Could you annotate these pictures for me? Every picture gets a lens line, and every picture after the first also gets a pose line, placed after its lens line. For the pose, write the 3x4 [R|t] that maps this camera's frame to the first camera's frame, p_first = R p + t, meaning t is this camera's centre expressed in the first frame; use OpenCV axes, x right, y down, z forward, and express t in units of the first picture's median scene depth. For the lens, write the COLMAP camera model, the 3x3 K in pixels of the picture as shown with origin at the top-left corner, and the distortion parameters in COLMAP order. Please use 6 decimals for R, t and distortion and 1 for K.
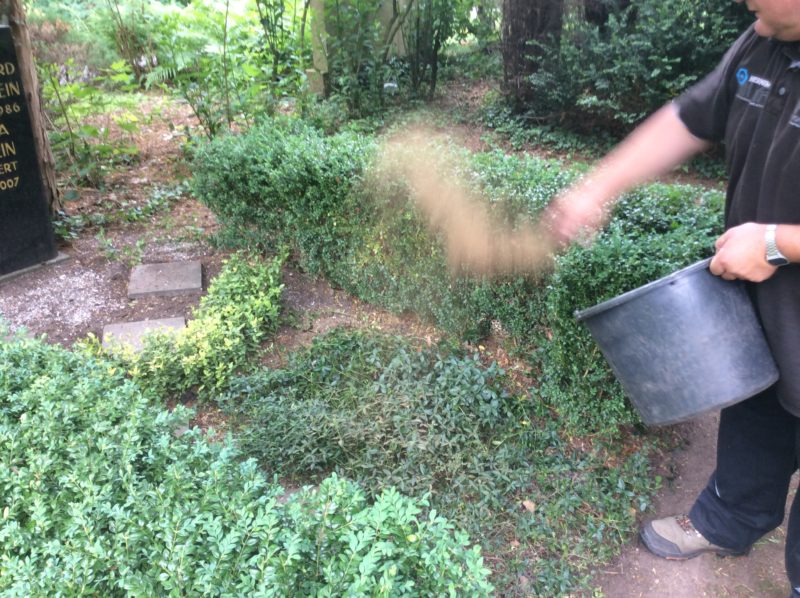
lens RADIAL K [[721.9, 0, 395.8], [0, 721.9, 301.2], [0, 0, 1]] dist [0.021637, -0.031220]
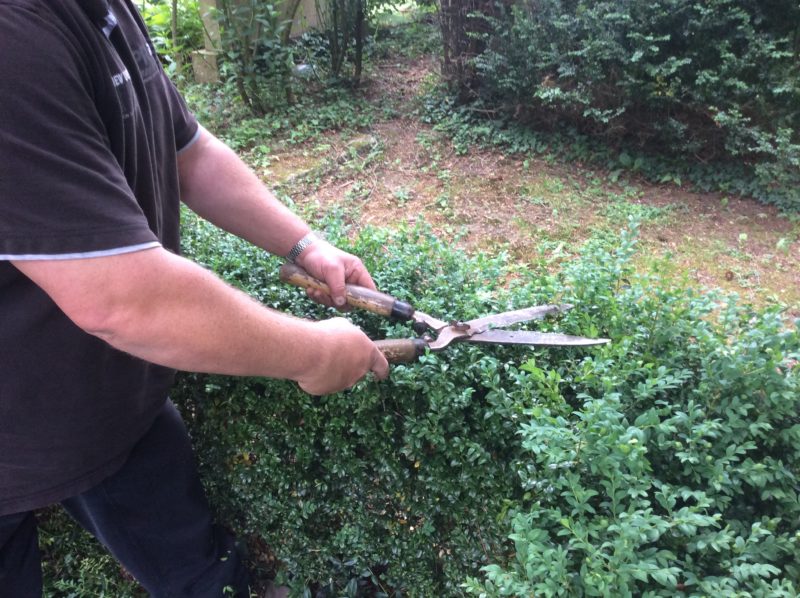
lens RADIAL K [[721.9, 0, 404.0], [0, 721.9, 292.9], [0, 0, 1]] dist [0.021637, -0.031220]
pose [[0.998217, -0.033903, 0.049117, 0.065260], [0.031996, 0.998722, 0.039119, -0.095430], [-0.050381, -0.037478, 0.998027, 0.228087]]
